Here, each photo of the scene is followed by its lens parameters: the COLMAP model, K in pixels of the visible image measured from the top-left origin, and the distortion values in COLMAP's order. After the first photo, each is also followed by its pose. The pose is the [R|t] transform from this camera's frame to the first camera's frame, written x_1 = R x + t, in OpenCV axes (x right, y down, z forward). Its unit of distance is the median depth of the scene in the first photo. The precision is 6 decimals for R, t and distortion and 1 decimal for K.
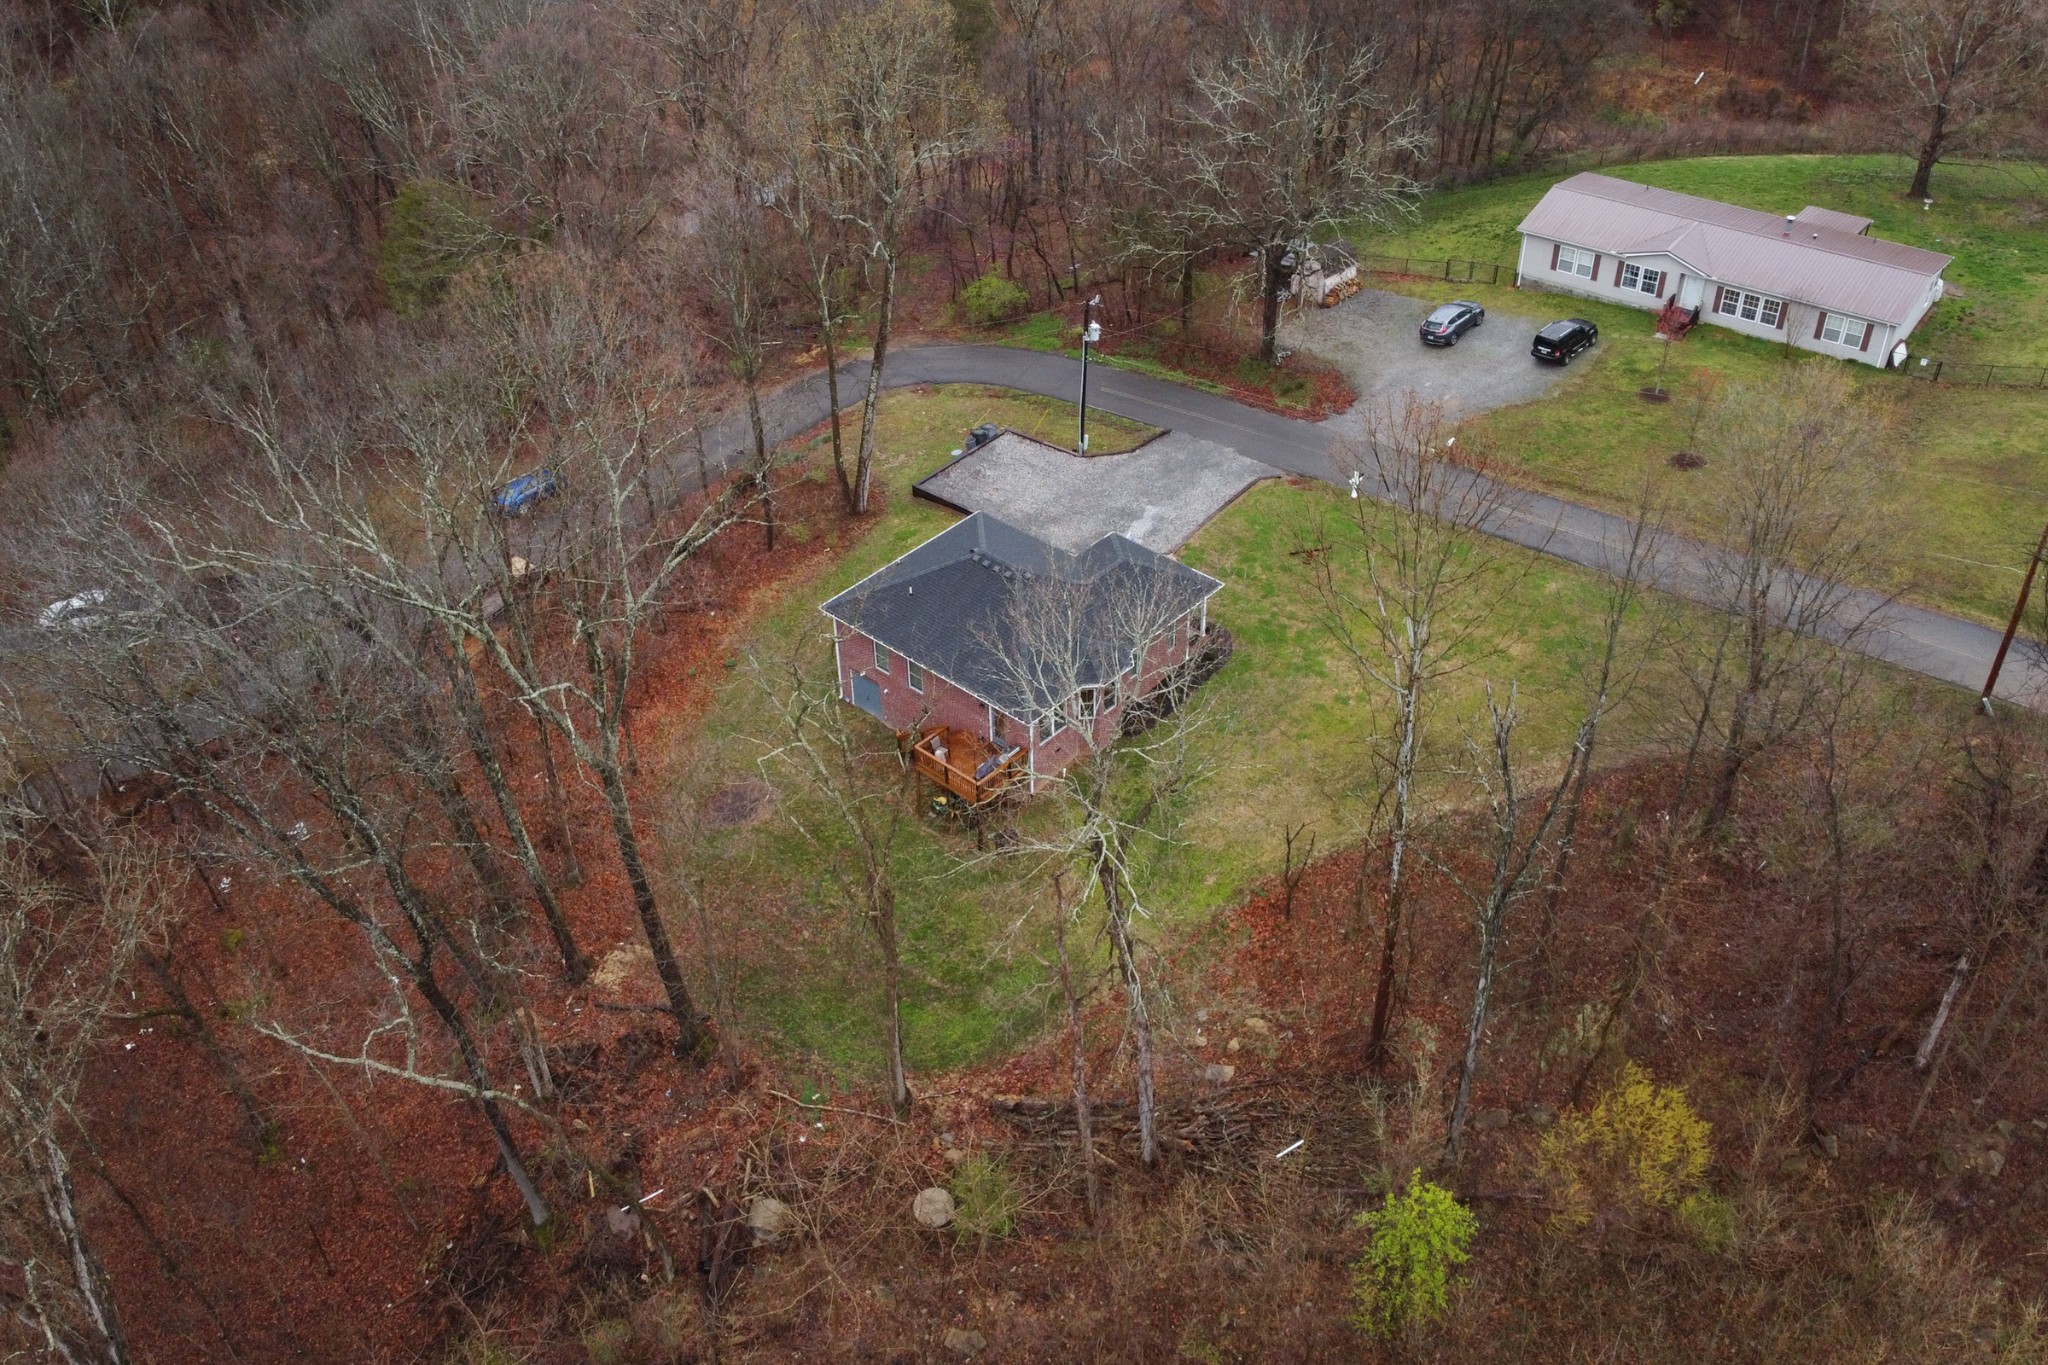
lens RADIAL K [[1397.3, 0, 1028.5], [0, 1397.3, 699.1], [0, 0, 1]] dist [0.004297, 0.000603]
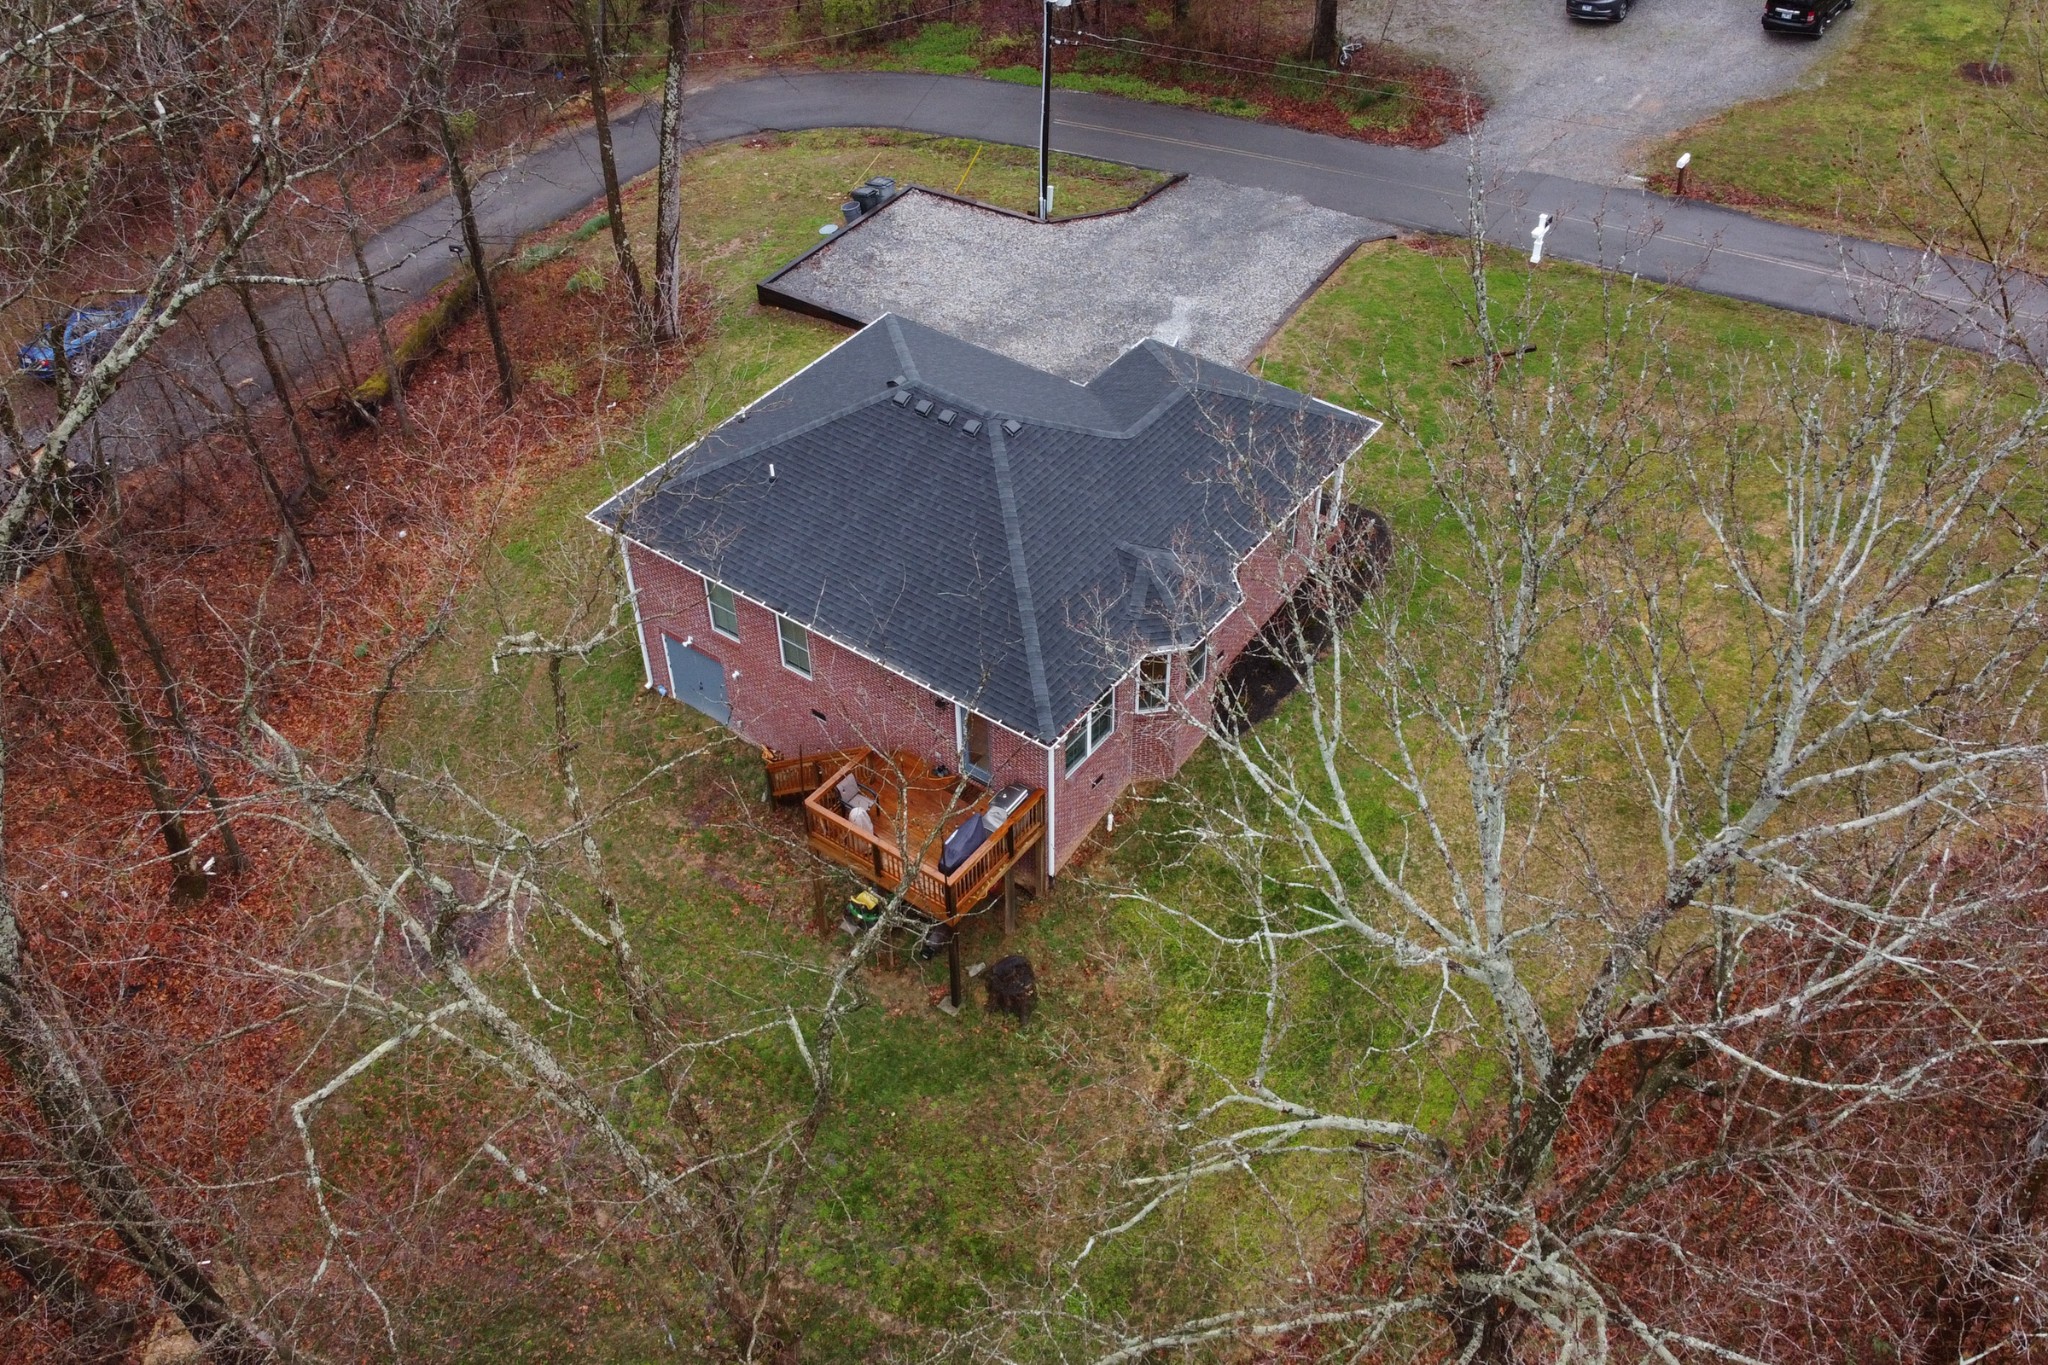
lens RADIAL K [[1827.5, 0, 1005.1], [0, 1827.5, 689.3], [0, 0, 1]] dist [-0.009691, 0.003847]
pose [[0.997099, -0.062915, 0.042839, -0.024123], [0.060791, 0.996938, 0.049184, -0.019037], [-0.045802, -0.046437, 0.997871, 0.241200]]
